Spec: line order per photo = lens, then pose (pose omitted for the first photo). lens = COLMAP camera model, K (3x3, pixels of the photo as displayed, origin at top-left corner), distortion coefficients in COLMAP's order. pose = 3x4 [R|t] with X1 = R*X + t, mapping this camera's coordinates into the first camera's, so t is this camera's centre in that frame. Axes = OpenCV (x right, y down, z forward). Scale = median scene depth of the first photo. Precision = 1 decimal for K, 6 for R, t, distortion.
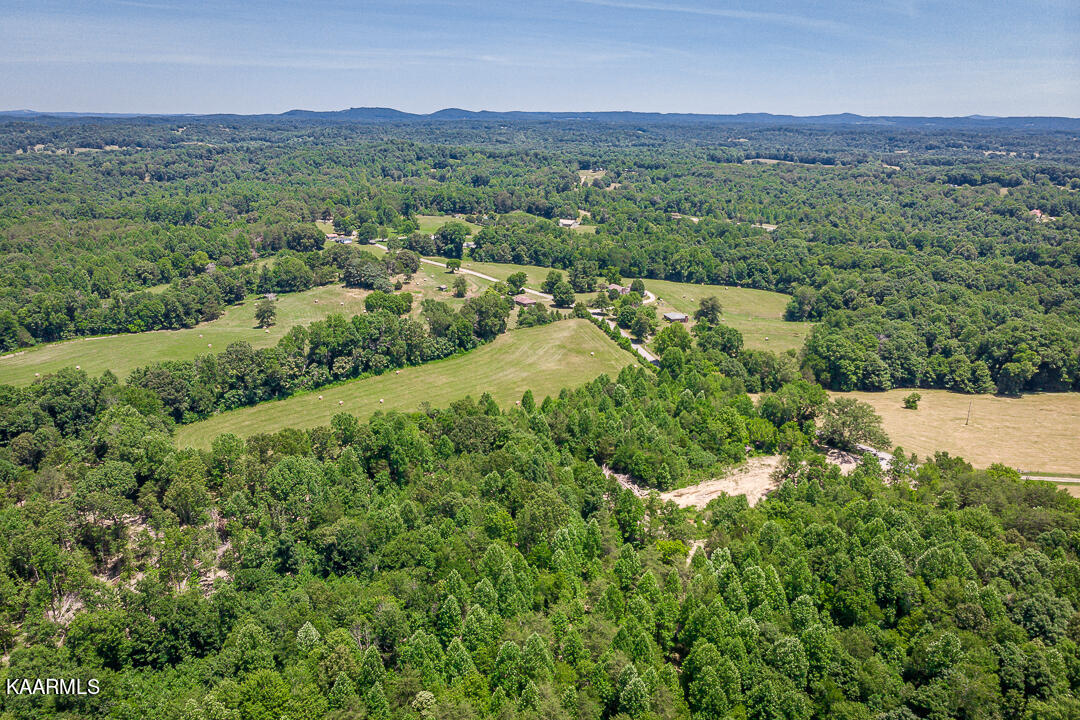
lens RADIAL K [[792.3, 0, 546.1], [0, 792.3, 362.9], [0, 0, 1]] dist [0.000467, -0.000354]
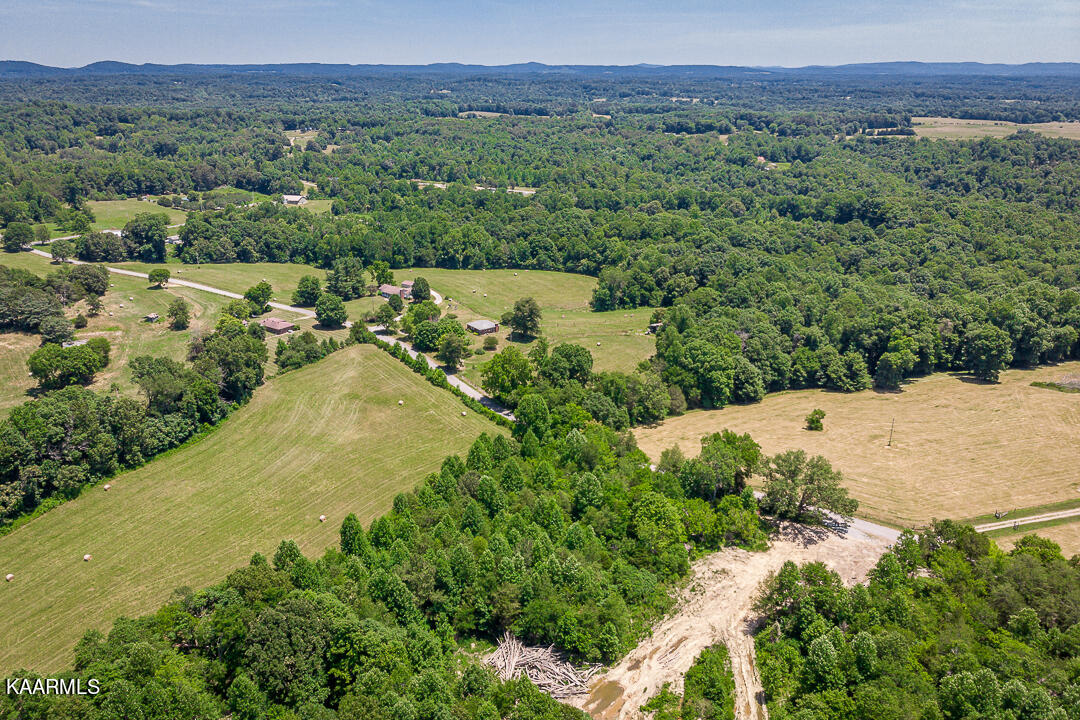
lens RADIAL K [[792.3, 0, 538.7], [0, 792.3, 351.6], [0, 0, 1]] dist [0.000467, -0.000354]
pose [[0.935566, -0.126754, 0.329620, -0.042668], [0.112481, 0.991711, 0.062102, -0.067457], [-0.334760, -0.021025, 0.942069, 0.209301]]
